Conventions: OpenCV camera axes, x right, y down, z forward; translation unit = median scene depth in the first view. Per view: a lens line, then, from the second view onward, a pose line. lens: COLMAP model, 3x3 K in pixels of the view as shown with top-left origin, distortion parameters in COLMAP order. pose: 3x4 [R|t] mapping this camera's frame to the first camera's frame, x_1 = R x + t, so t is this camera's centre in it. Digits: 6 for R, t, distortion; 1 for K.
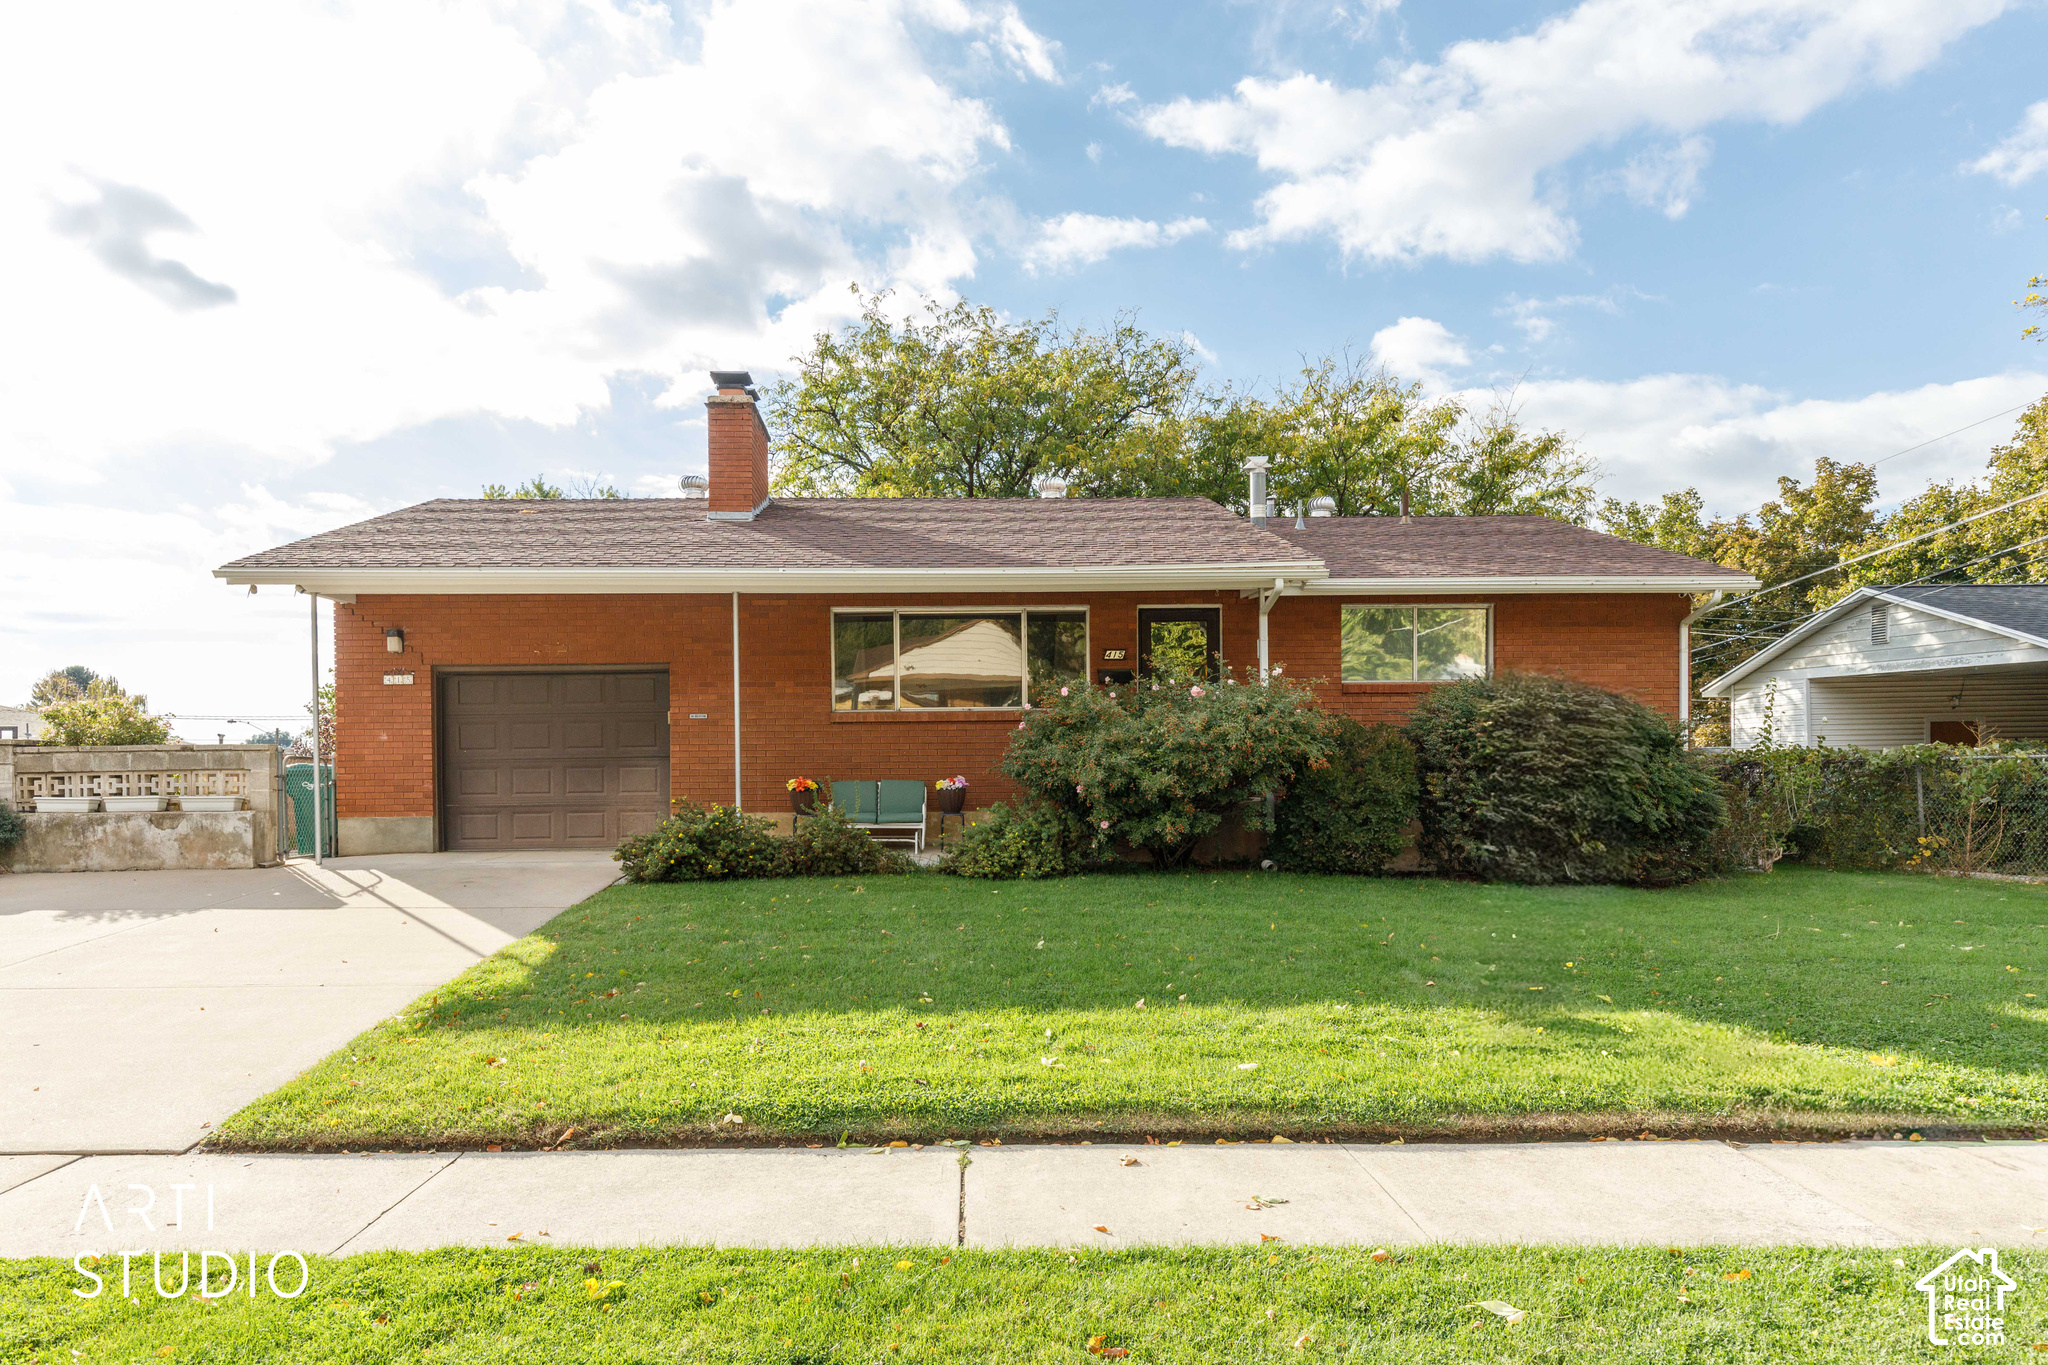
lens RADIAL K [[1247.3, 0, 1029.7], [0, 1247.3, 807.0], [0, 0, 1]] dist [-0.012345, 0.003649]
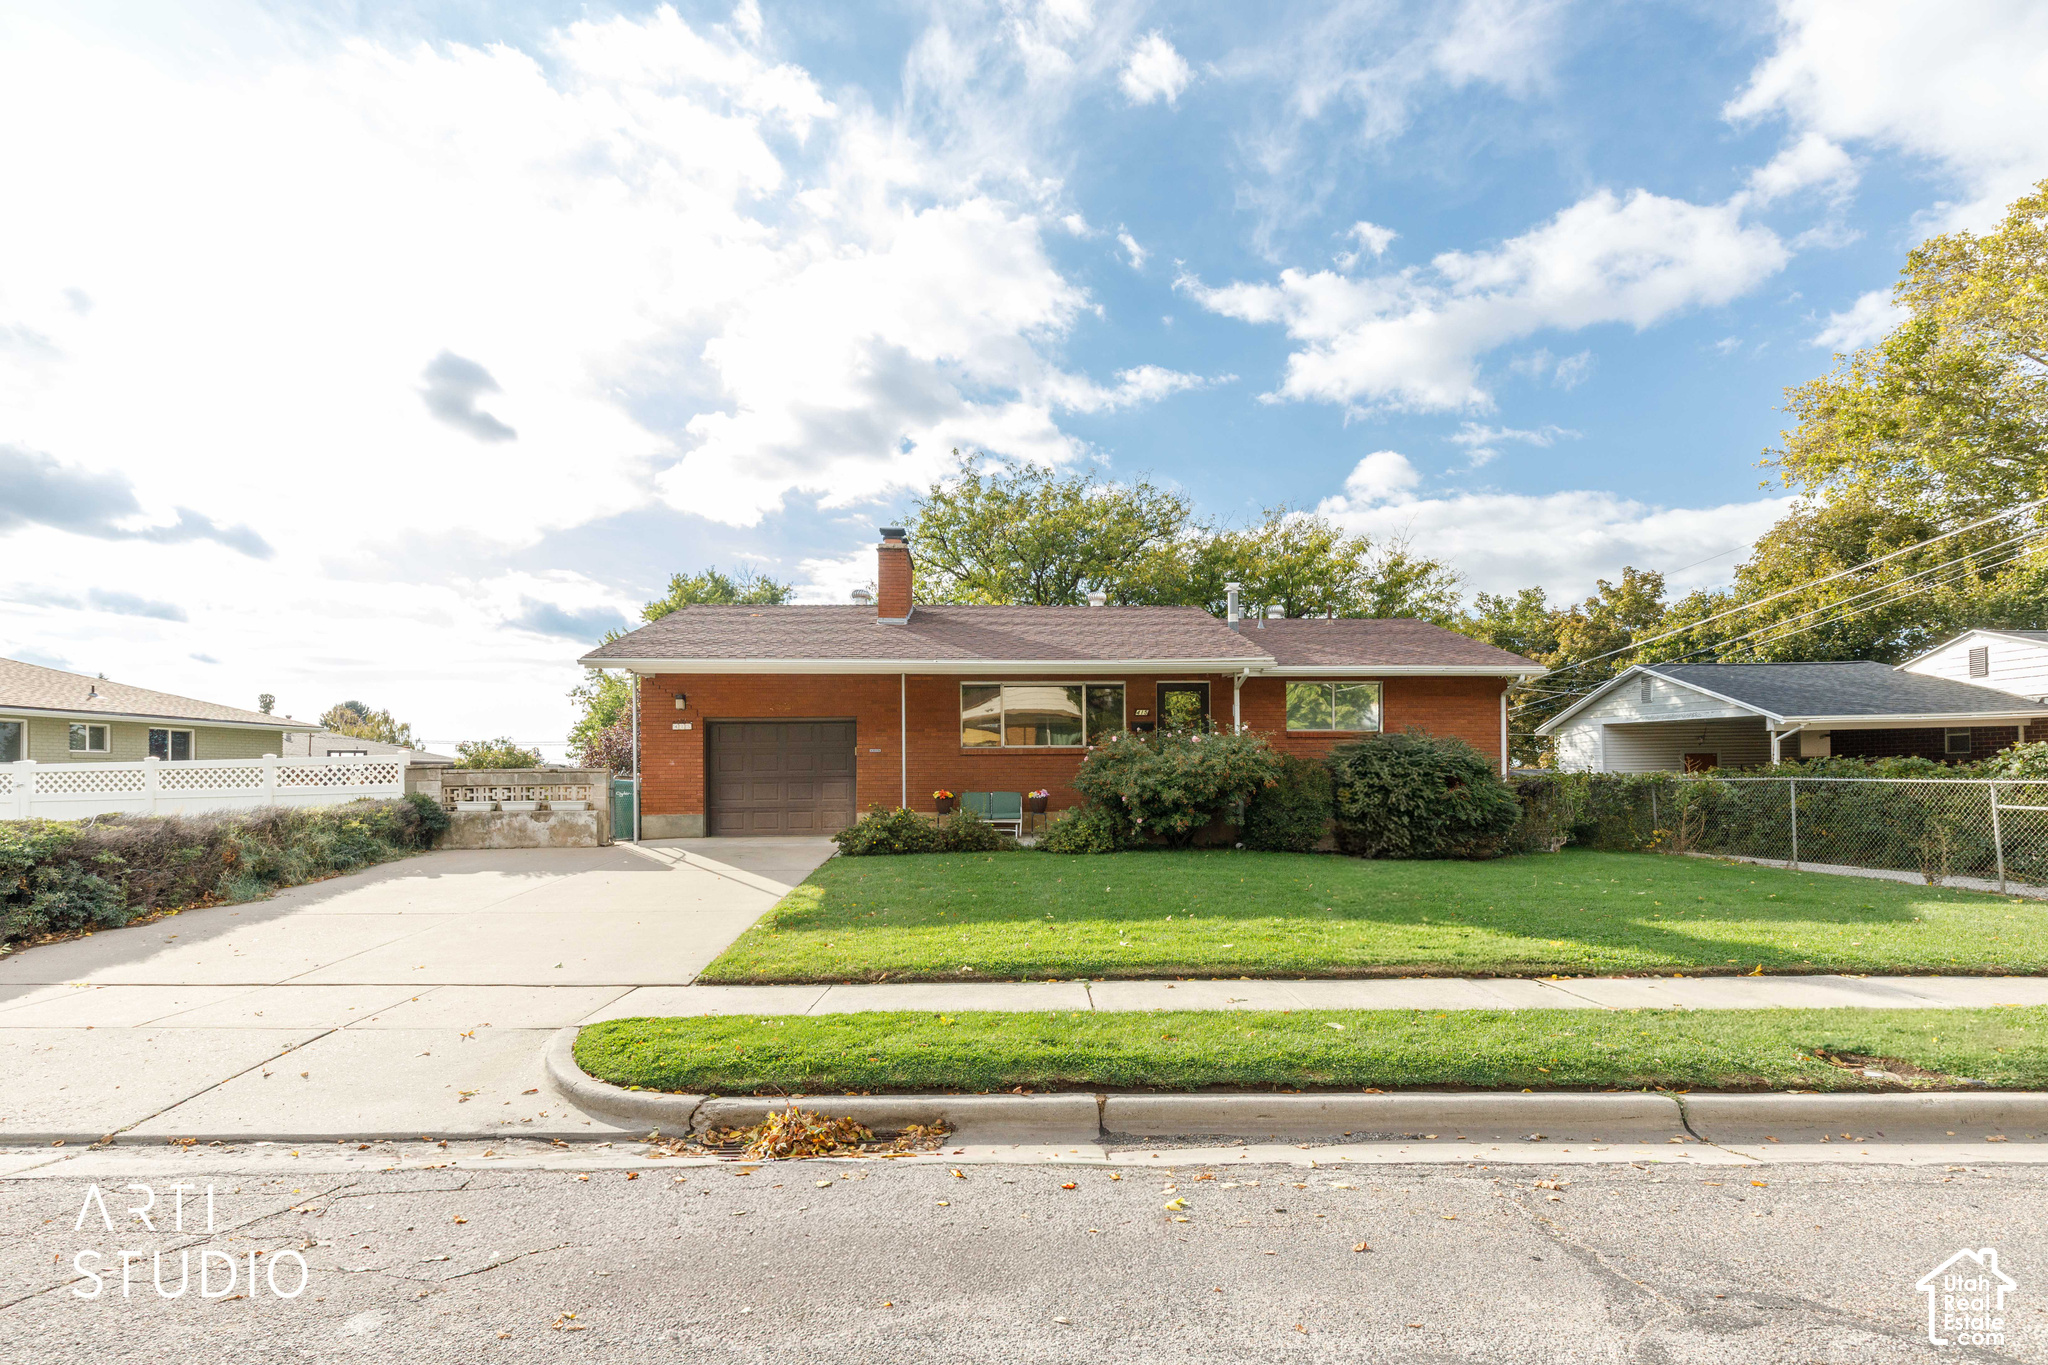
lens RADIAL K [[966.8, 0, 1057.1], [0, 966.8, 775.9], [0, 0, 1]] dist [-0.000449, -0.001421]
pose [[0.999996, 0.002879, -0.000602, -0.040088], [-0.002897, 0.999453, -0.032957, -0.002153], [0.000506, 0.032959, 0.999457, -0.227523]]
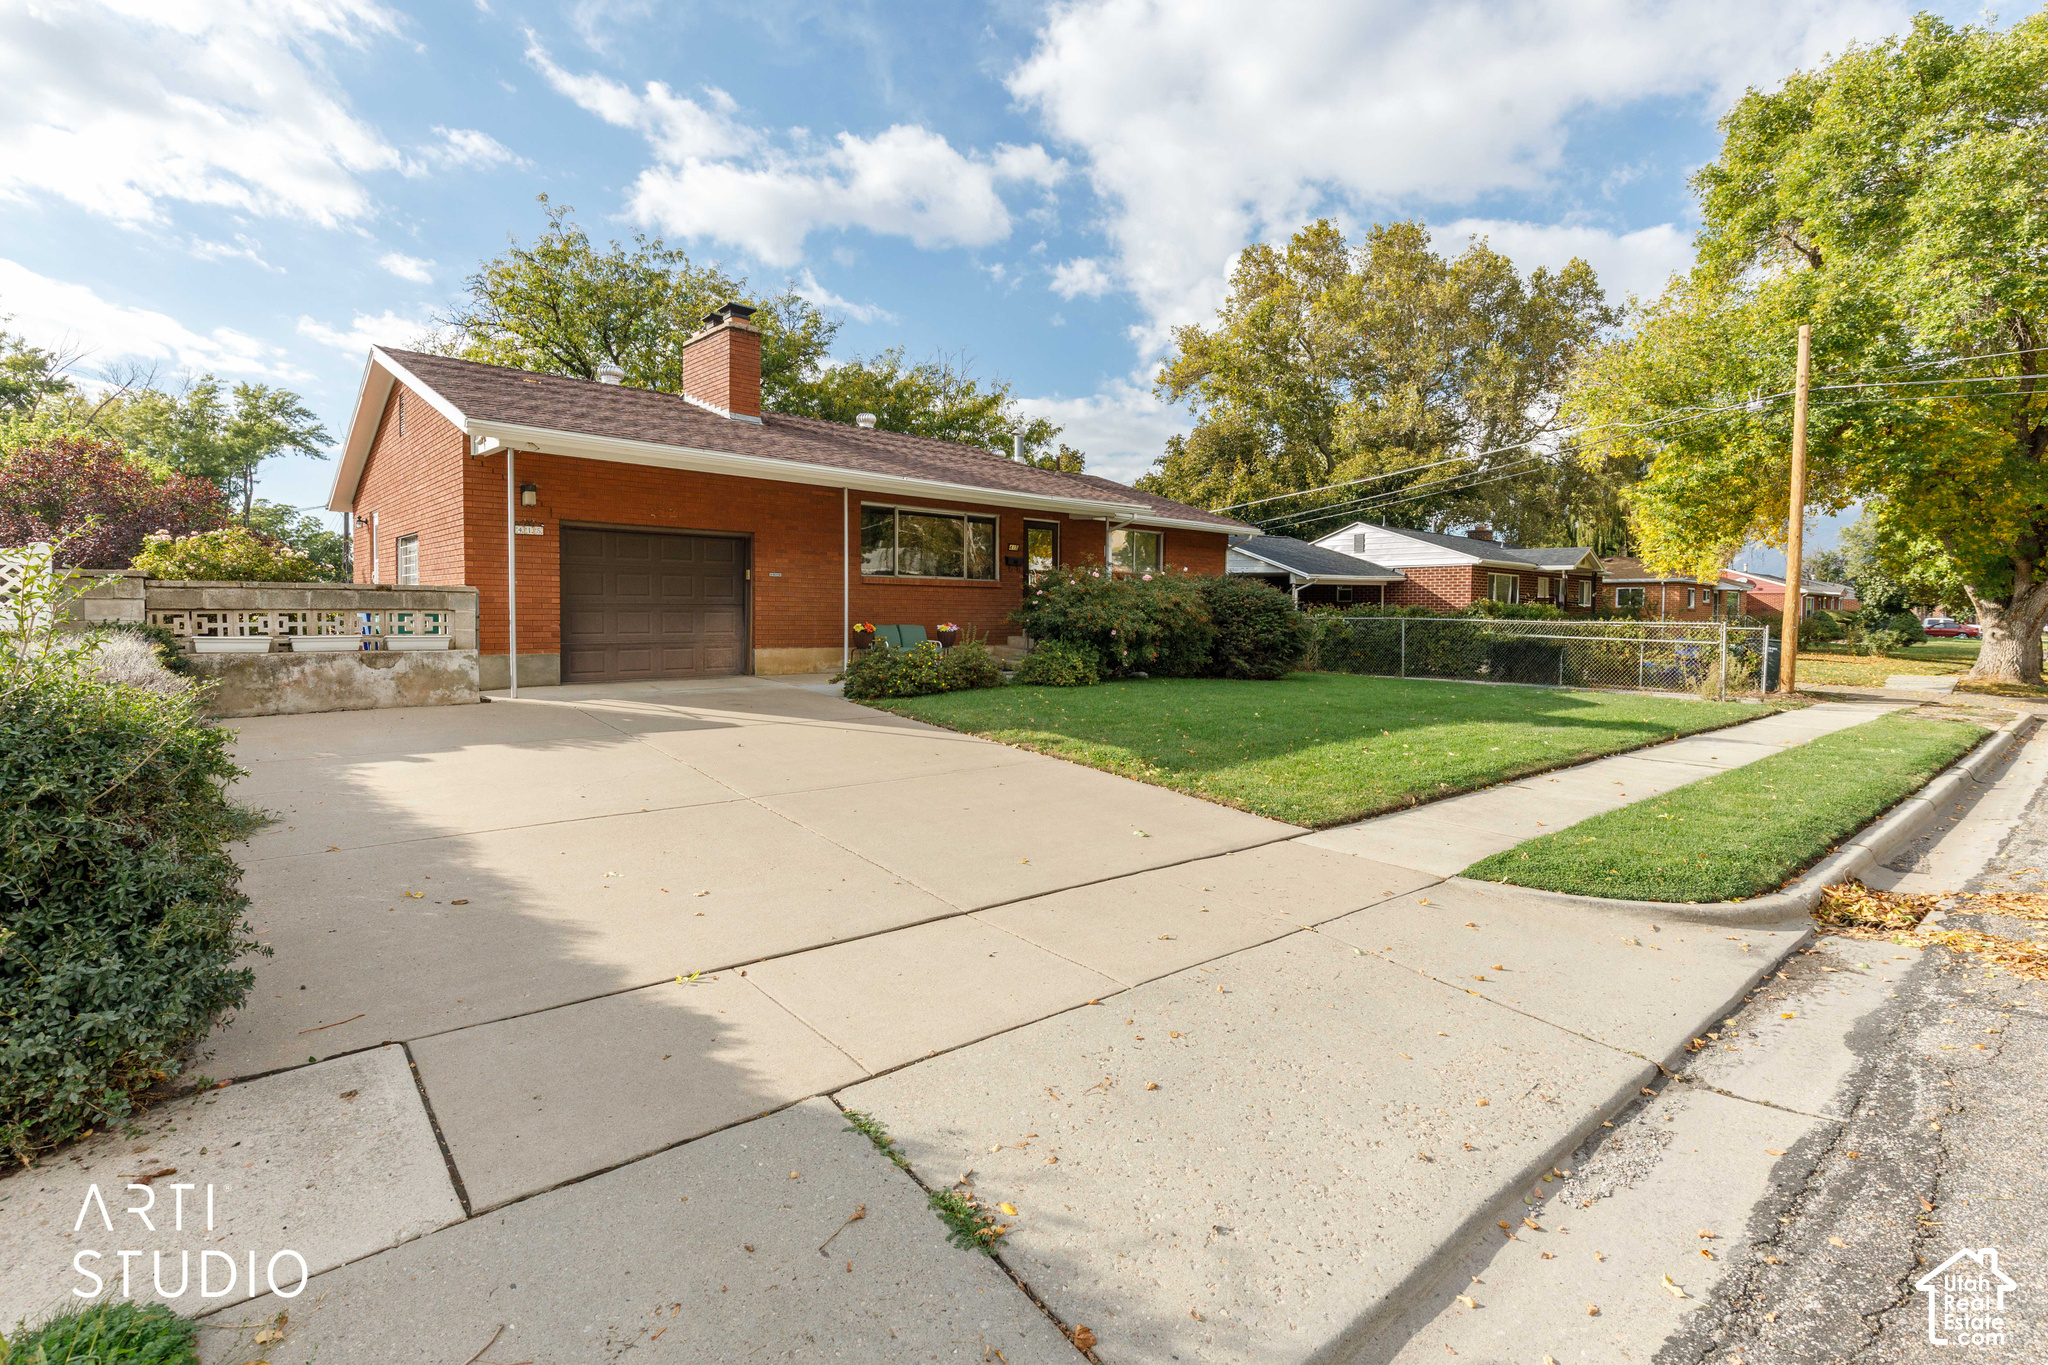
lens RADIAL K [[966.8, 0, 969.3], [0, 966.8, 619.7], [0, 0, 1]] dist [-0.000449, -0.001421]
pose [[0.770071, 0.010752, 0.637867, -0.823232], [0.004399, 0.999745, -0.022161, -0.002084], [-0.637943, 0.019871, 0.769827, 0.092667]]
